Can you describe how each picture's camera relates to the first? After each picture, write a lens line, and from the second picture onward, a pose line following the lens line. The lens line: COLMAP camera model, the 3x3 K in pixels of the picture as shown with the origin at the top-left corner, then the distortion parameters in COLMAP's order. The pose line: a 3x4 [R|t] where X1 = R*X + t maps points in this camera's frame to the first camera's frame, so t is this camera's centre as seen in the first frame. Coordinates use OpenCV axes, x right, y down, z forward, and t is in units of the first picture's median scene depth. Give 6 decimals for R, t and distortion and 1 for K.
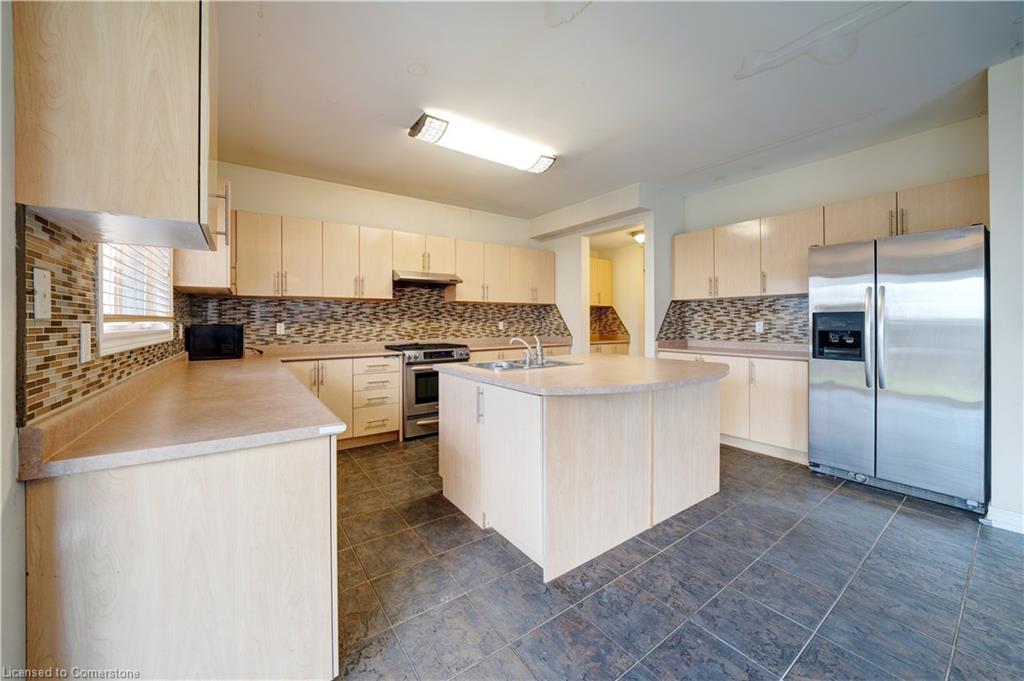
lens RADIAL K [[376.7, 0, 525.3], [0, 376.7, 323.7], [0, 0, 1]] dist [-0.000223, 0.000024]
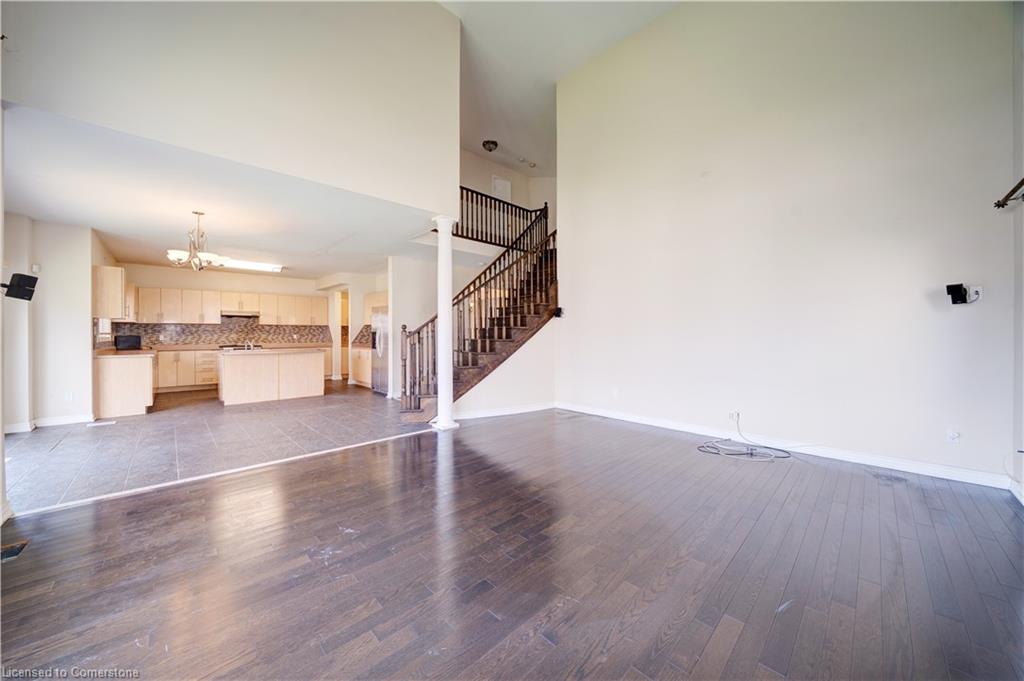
lens RADIAL K [[359.8, 0, 510.8], [0, 359.8, 337.5], [0, 0, 1]] dist [-0.015784, 0.000596]
pose [[0.991303, 0.000248, 0.131598, 1.003533], [-0.000463, 0.999999, 0.001602, 0.007605], [-0.131598, -0.001649, 0.991302, -1.205902]]
